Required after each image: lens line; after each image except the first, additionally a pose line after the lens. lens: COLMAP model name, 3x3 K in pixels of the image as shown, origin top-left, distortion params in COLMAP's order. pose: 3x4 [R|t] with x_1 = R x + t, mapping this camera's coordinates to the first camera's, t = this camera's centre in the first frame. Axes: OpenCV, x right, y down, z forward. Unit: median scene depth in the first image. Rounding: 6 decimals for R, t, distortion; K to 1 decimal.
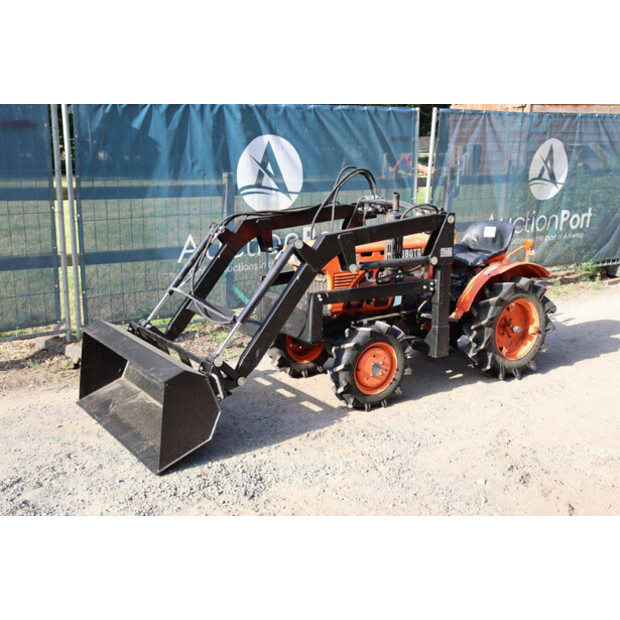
lens RADIAL K [[782.6, 0, 311.3], [0, 782.6, 307.5], [0, 0, 1]] dist [0.049458, 0.000000]
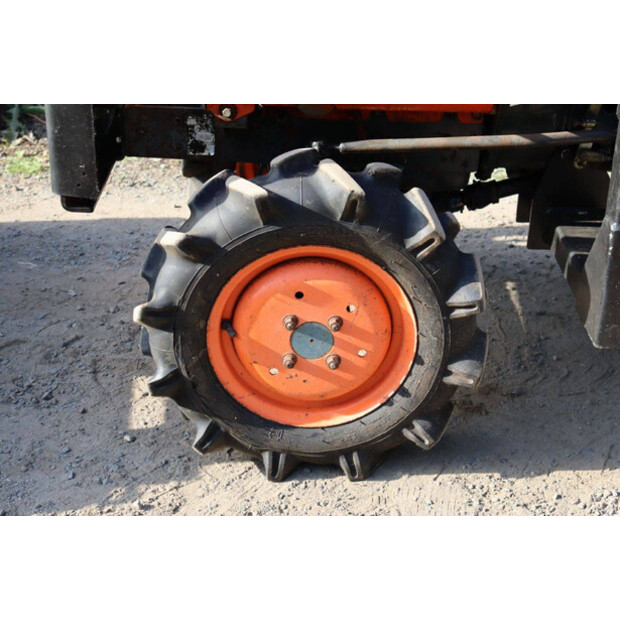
lens RADIAL K [[1180.5, 0, 307.7], [0, 1180.5, 305.2], [0, 0, 1]] dist [0.026211, 0.000000]
pose [[0.818158, 0.239919, -0.522549, 0.252695], [-0.097832, 0.953623, 0.284662, -0.039576], [0.566610, -0.181777, 0.803685, 0.609965]]
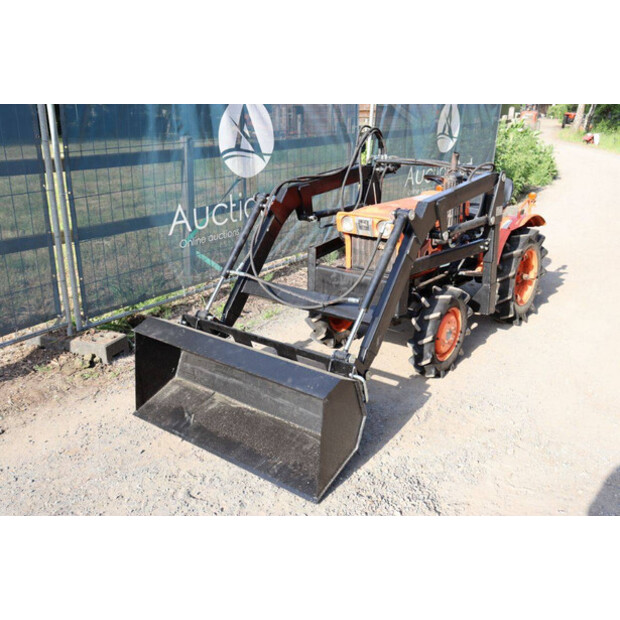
lens RADIAL K [[613.0, 0, 312.6], [0, 613.0, 307.9], [0, 0, 1]] dist [0.027975, 0.000000]
pose [[0.952321, -0.107789, 0.285423, -0.263806], [0.076240, 0.989908, 0.119459, -0.053611], [-0.295419, -0.092003, 0.950928, 0.284268]]
